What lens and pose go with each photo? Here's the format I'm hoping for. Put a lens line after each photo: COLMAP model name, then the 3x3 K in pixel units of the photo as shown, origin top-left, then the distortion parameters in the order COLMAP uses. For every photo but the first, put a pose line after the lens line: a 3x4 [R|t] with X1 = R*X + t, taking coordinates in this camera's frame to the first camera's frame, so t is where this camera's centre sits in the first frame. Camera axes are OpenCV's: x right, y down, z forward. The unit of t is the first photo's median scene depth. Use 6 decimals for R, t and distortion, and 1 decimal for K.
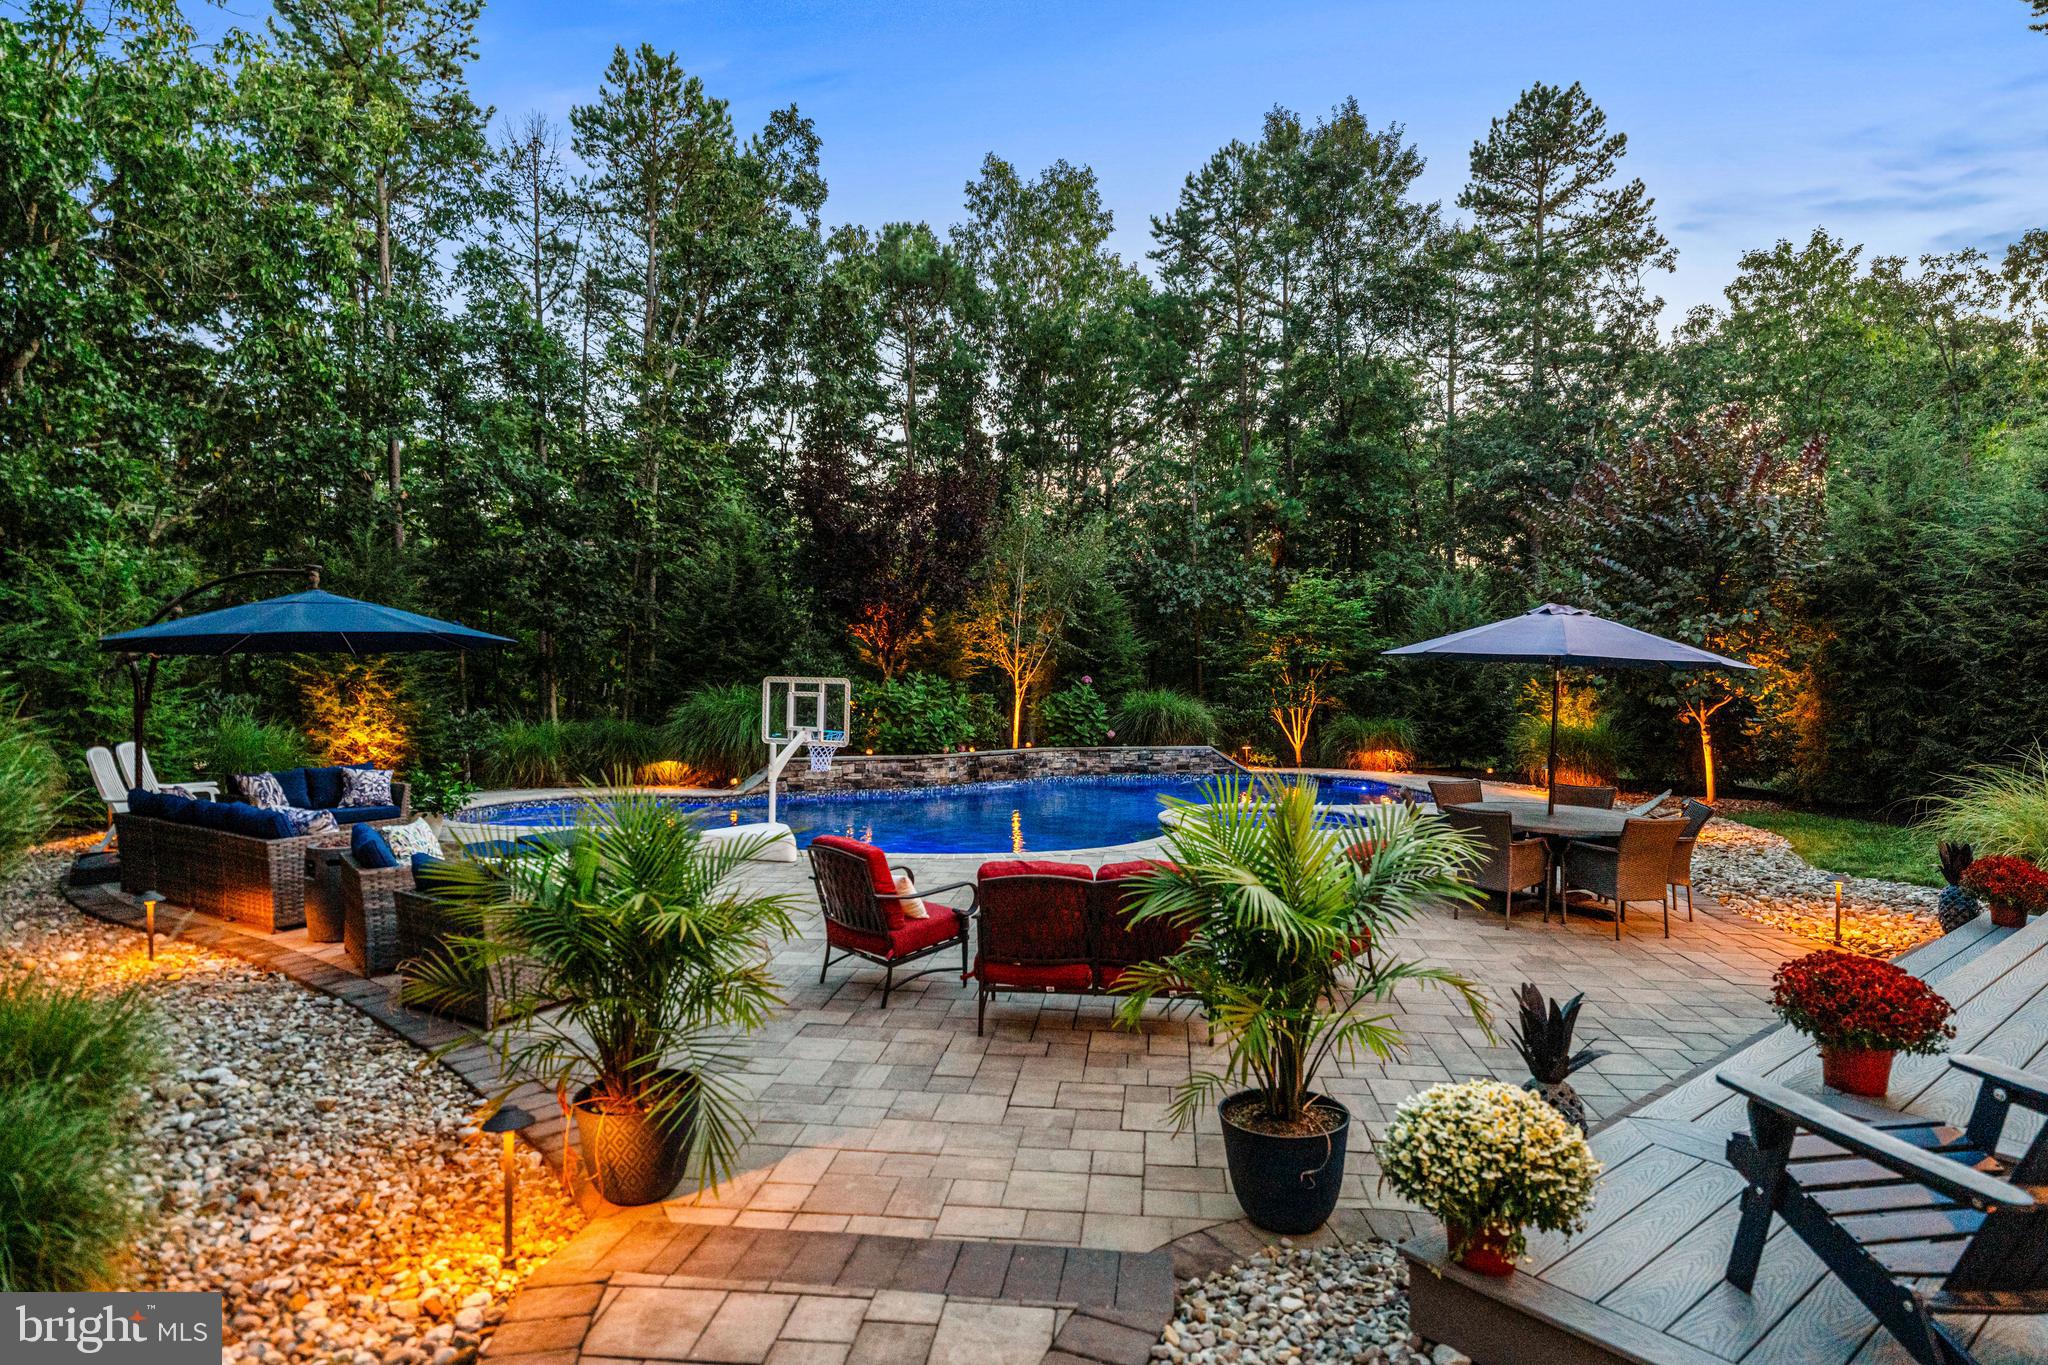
lens RADIAL K [[1141.0, 0, 1024.0], [0, 1141.0, 682.5], [0, 0, 1]] dist [0.000835, 0.000166]
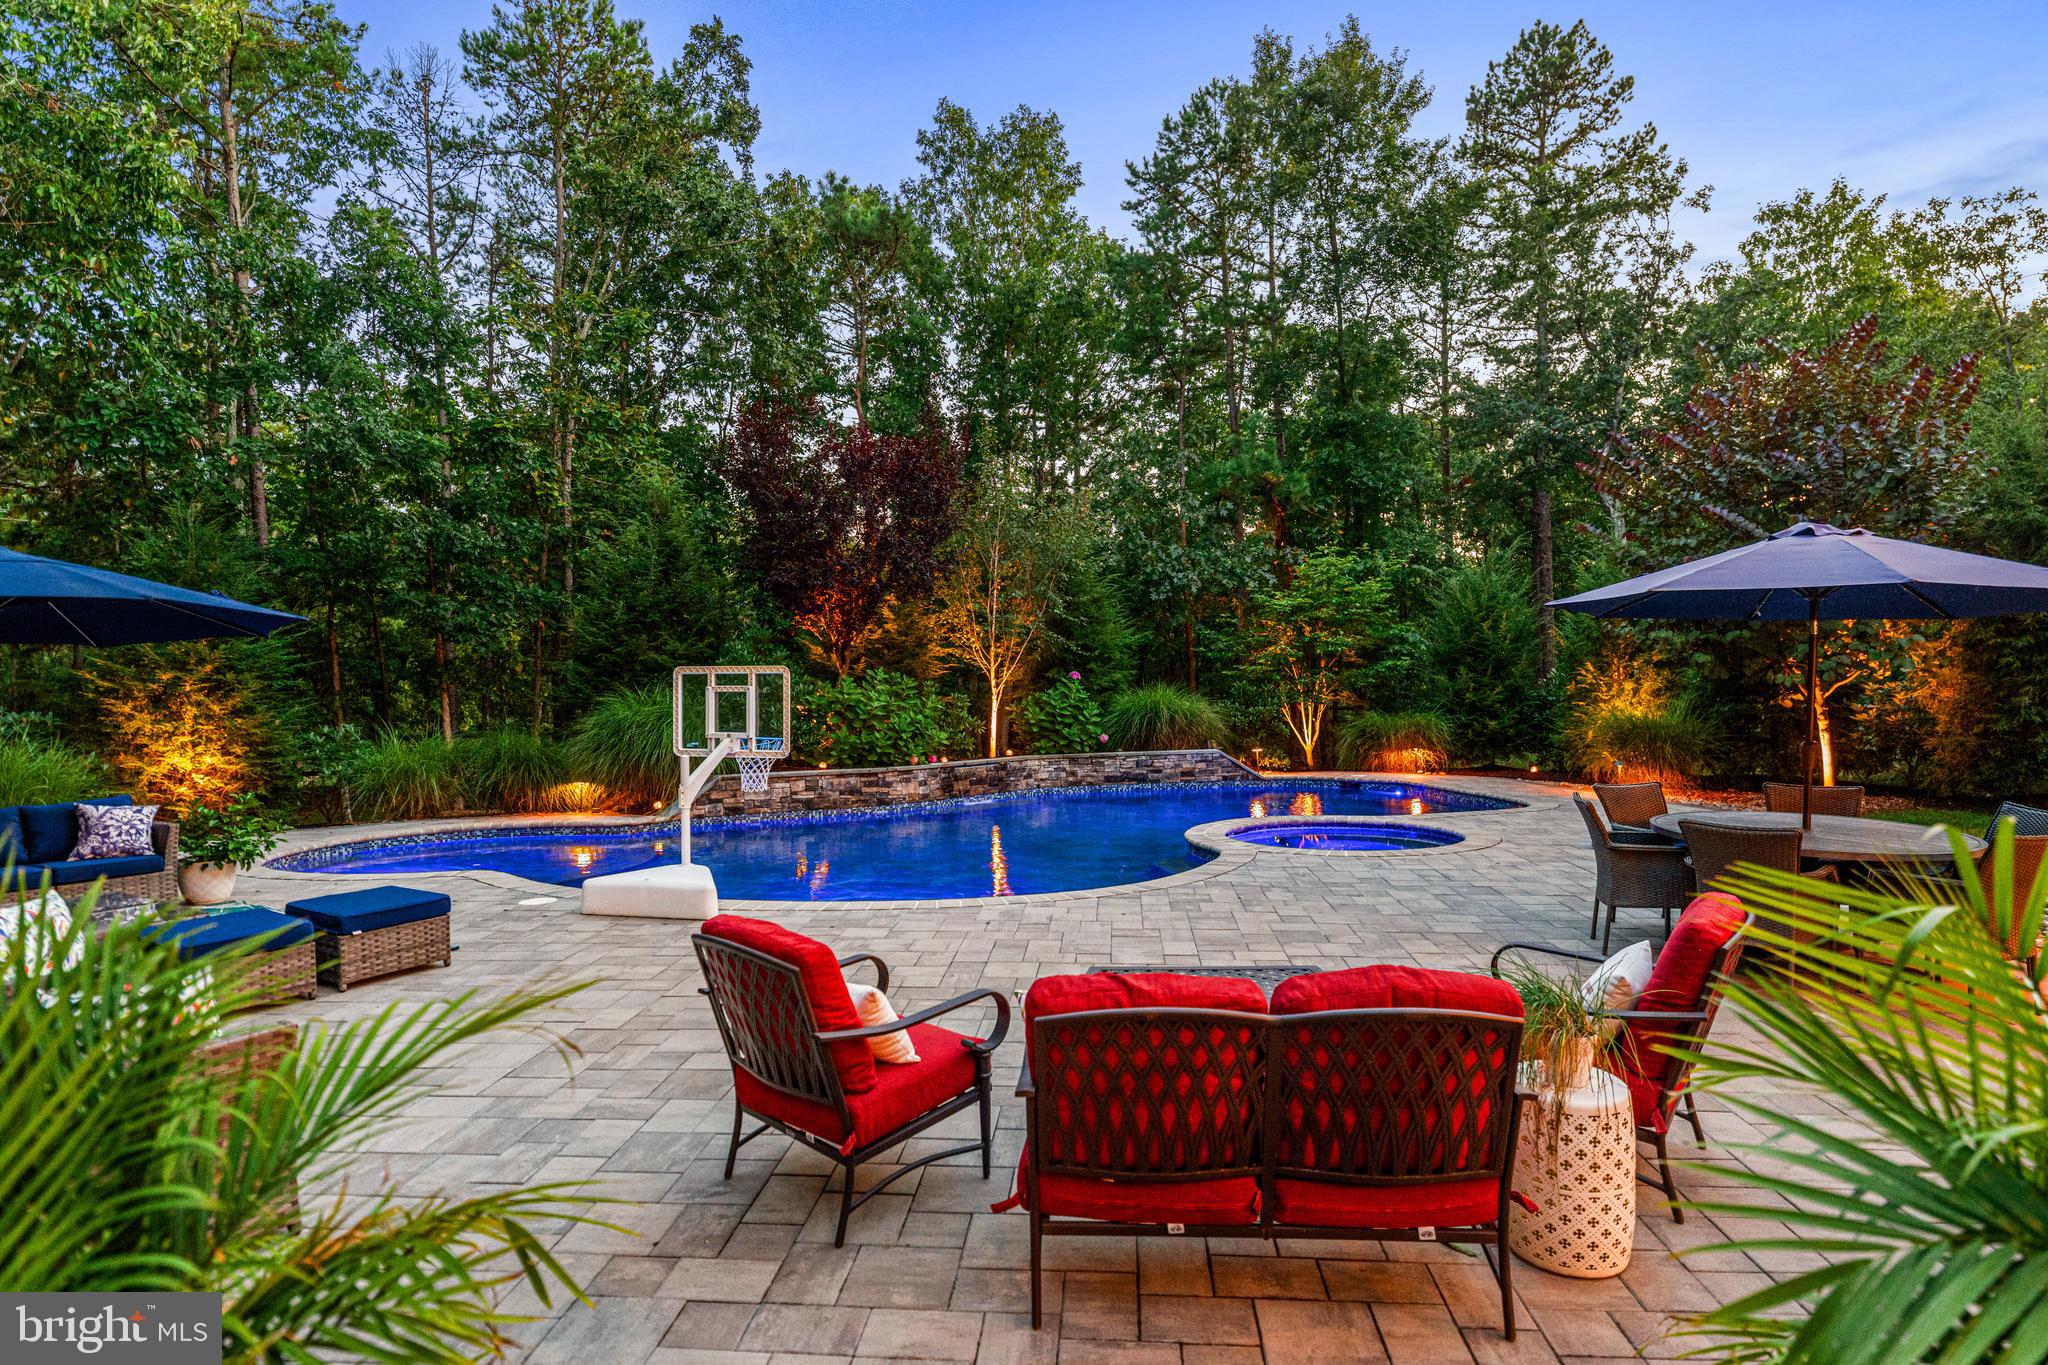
lens RADIAL K [[1123.1, 0, 1019.7], [0, 1123.1, 708.9], [0, 0, 1]] dist [-0.001029, -0.000254]
pose [[0.999141, -0.023297, 0.034277, -0.013810], [0.022857, 0.999652, 0.013171, 0.008856], [-0.034572, -0.012376, 0.999326, 0.128152]]
